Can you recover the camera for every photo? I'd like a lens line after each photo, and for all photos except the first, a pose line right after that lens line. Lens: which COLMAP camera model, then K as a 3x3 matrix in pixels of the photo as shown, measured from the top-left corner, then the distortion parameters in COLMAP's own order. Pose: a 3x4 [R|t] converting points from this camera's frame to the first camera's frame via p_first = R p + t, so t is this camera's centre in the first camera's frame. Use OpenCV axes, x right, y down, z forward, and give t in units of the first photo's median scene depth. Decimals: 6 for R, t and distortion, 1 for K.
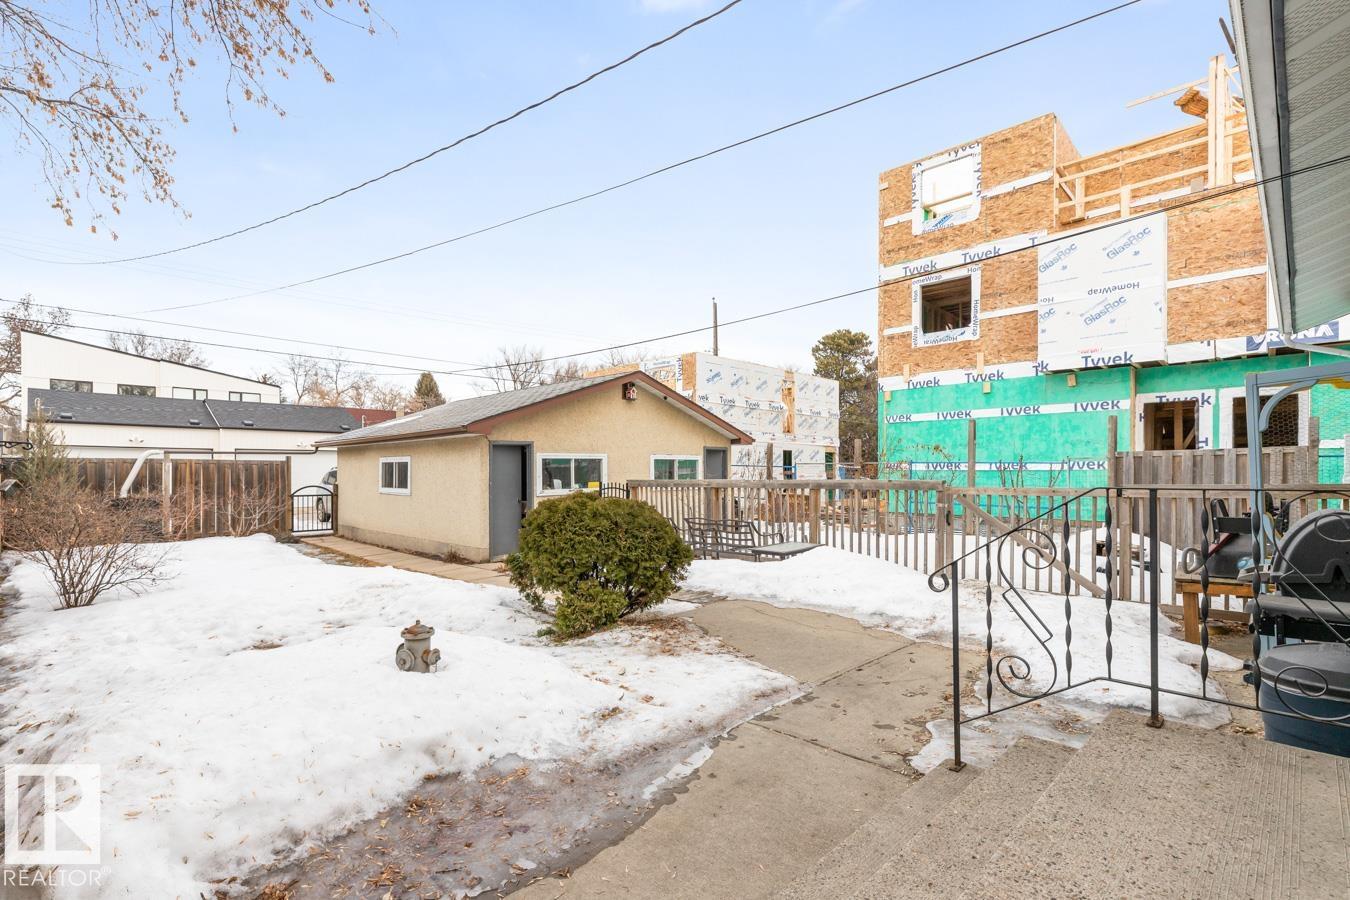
lens RADIAL K [[638.1, 0, 695.5], [0, 638.1, 468.5], [0, 0, 1]] dist [0.004141, 0.000879]
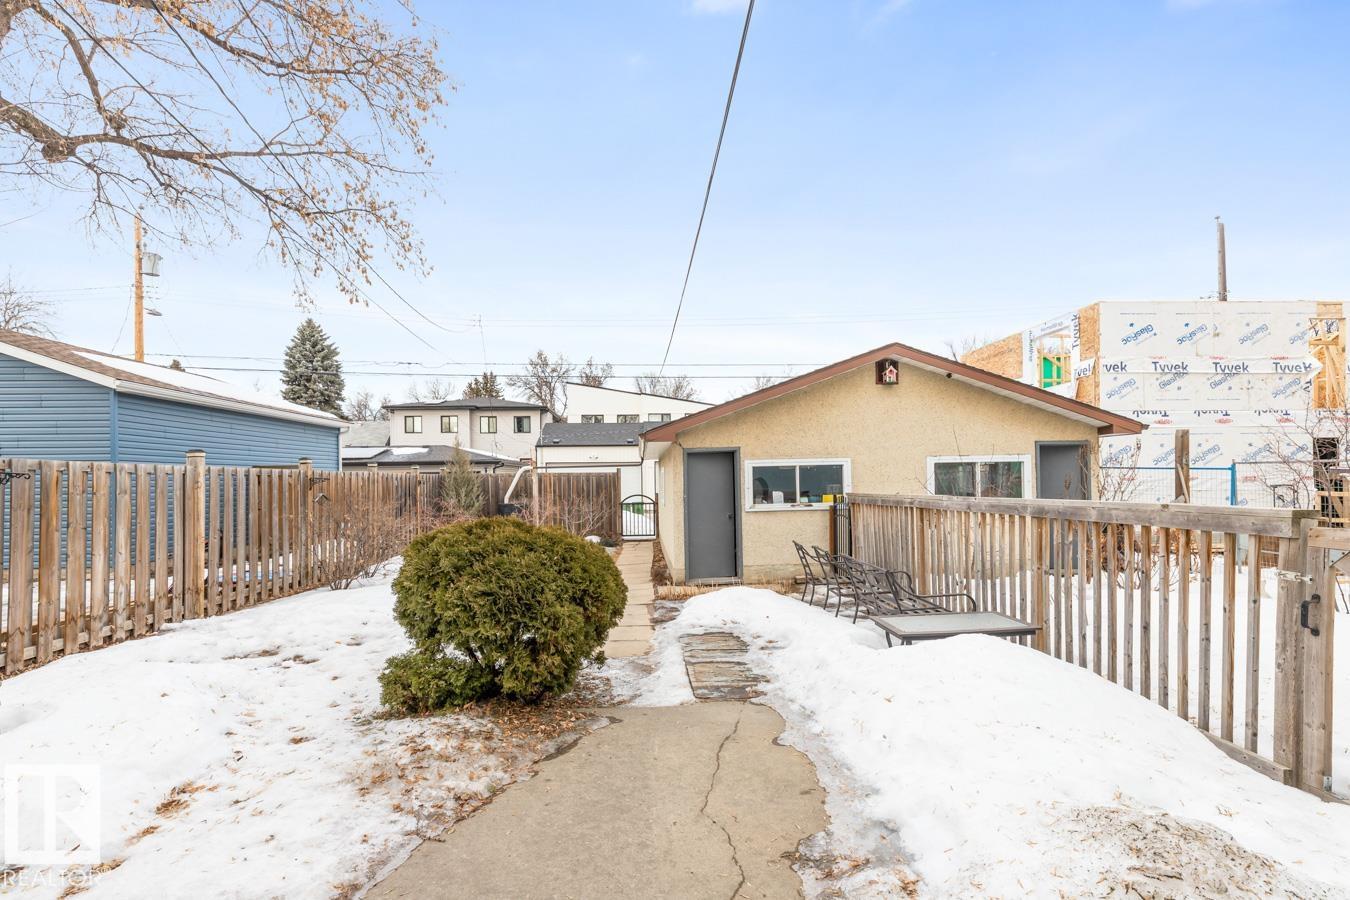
lens RADIAL K [[638.1, 0, 651.0], [0, 638.1, 476.3], [0, 0, 1]] dist [0.004141, 0.000879]
pose [[0.711520, -0.011583, -0.702570, 0.210473], [0.015320, 0.999882, -0.000970, -0.003501], [0.702498, -0.010073, 0.711614, 0.261983]]
